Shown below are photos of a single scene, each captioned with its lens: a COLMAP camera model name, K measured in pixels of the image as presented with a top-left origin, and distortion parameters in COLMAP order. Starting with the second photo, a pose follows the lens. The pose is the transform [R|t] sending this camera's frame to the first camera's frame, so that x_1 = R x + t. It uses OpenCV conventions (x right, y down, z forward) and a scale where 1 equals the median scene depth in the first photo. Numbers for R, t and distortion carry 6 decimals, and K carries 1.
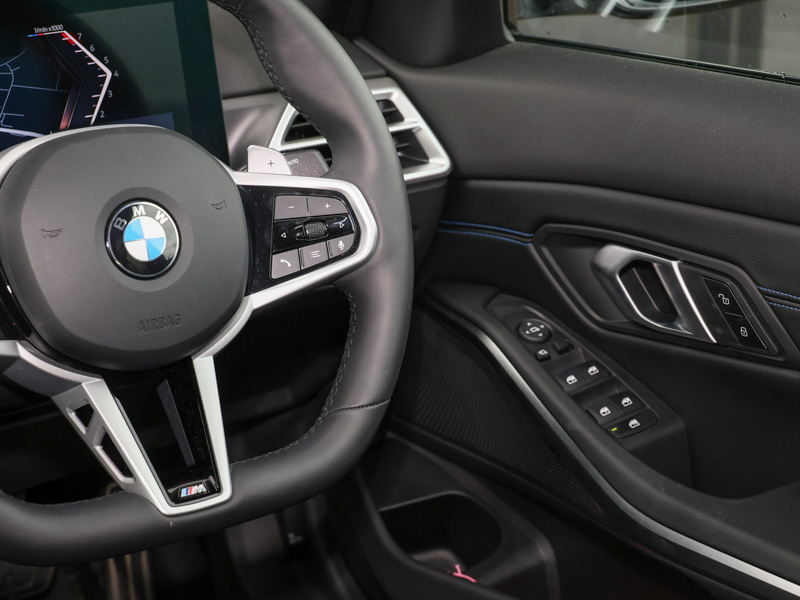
lens RADIAL K [[1695.5, 0, 400.0], [0, 1695.5, 300.0], [0, 0, 1]] dist [0.029402, -0.031845]
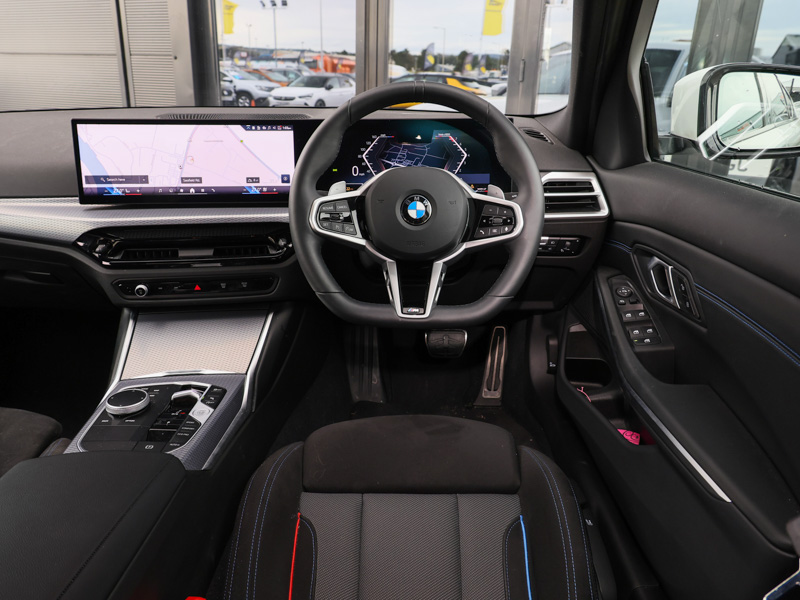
lens RADIAL K [[628.6, 0, 400.0], [0, 628.6, 300.0], [0, 0, 1]] dist [-0.000542, -0.002398]
pose [[0.812383, 0.216393, -0.541487, 0.346333], [-0.197973, 0.975792, 0.092938, 0.012398], [0.548490, 0.031698, 0.835556, 0.186575]]
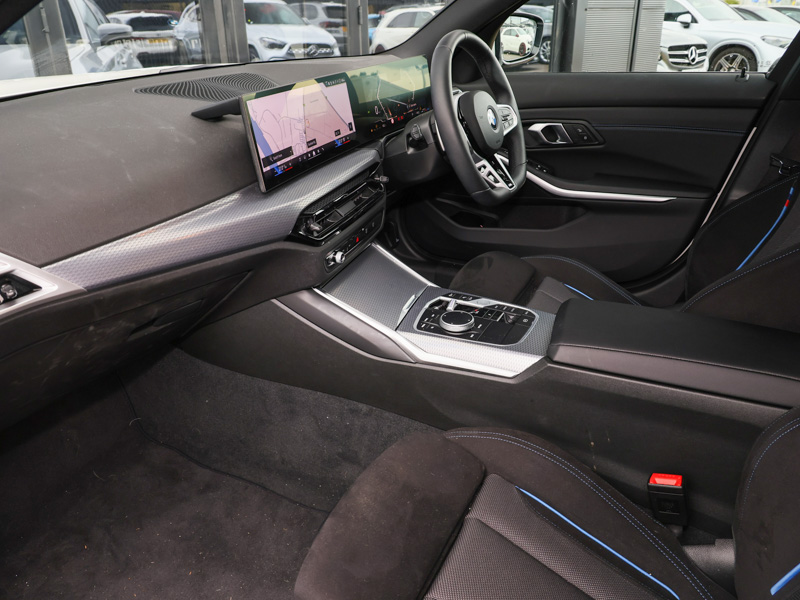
lens RADIAL K [[637.2, 0, 400.0], [0, 637.2, 300.0], [0, 0, 1]] dist [-0.000836, -0.004788]
pose [[0.881928, -0.203560, 0.425166, -0.939910], [0.154124, 0.976902, 0.148017, 0.106829], [-0.445475, -0.065012, 0.892931, -0.181148]]
